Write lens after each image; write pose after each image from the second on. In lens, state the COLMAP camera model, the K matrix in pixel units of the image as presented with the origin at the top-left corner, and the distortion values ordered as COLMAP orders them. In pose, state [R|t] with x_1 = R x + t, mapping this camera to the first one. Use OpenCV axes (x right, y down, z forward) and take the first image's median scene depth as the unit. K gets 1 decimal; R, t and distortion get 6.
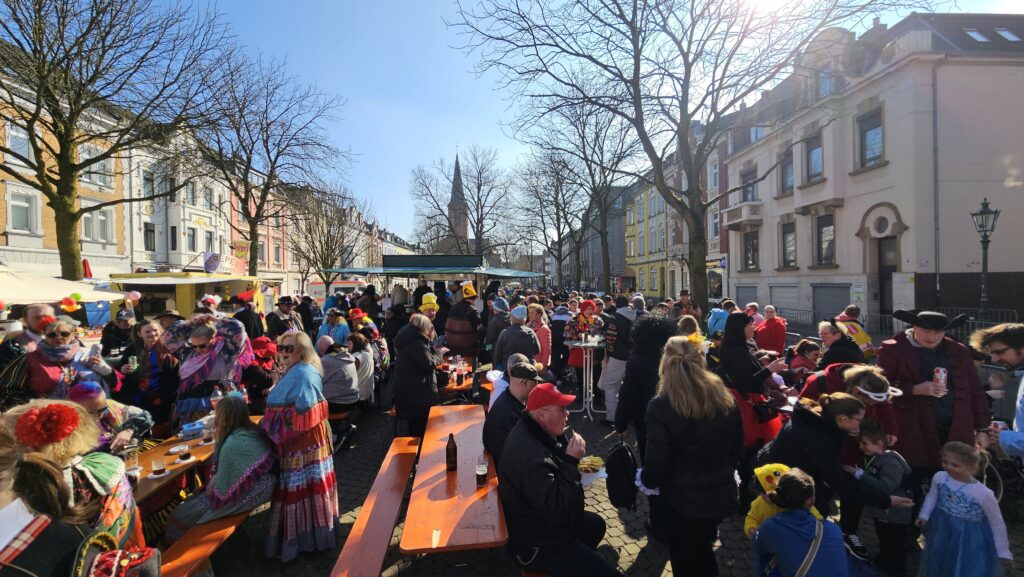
lens RADIAL K [[418.5, 0, 515.2], [0, 418.5, 287.3], [0, 0, 1]] dist [-0.000494, 0.000209]
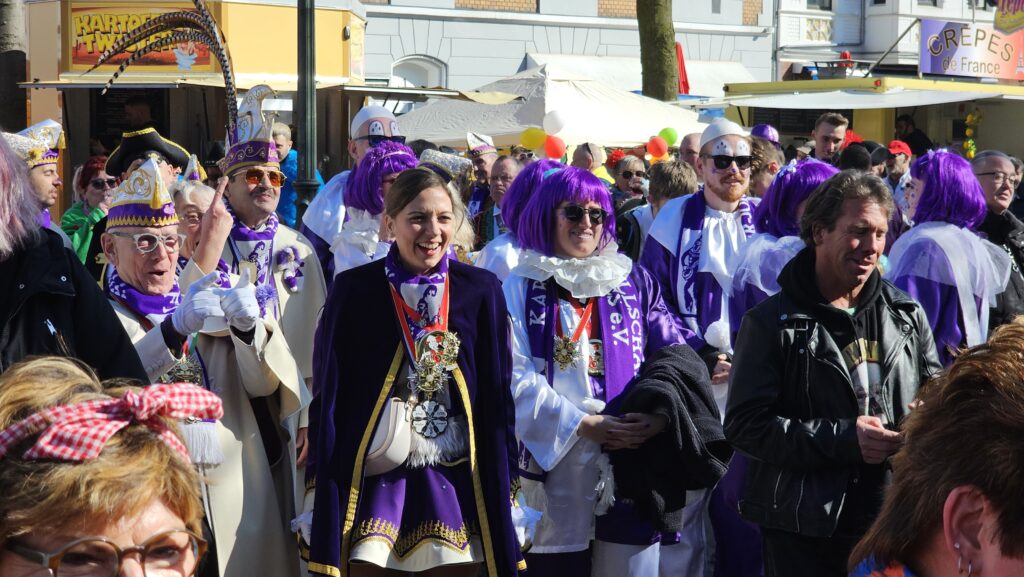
lens RADIAL K [[1964.8, 0, 512.0], [0, 1964.8, 288.5], [0, 0, 1]] dist [-0.070372, -0.081088]
pose [[0.639868, 0.071300, -0.765170, 0.193107], [-0.013680, 0.996586, 0.081424, 0.008313], [0.768363, -0.041633, 0.638658, -0.201663]]
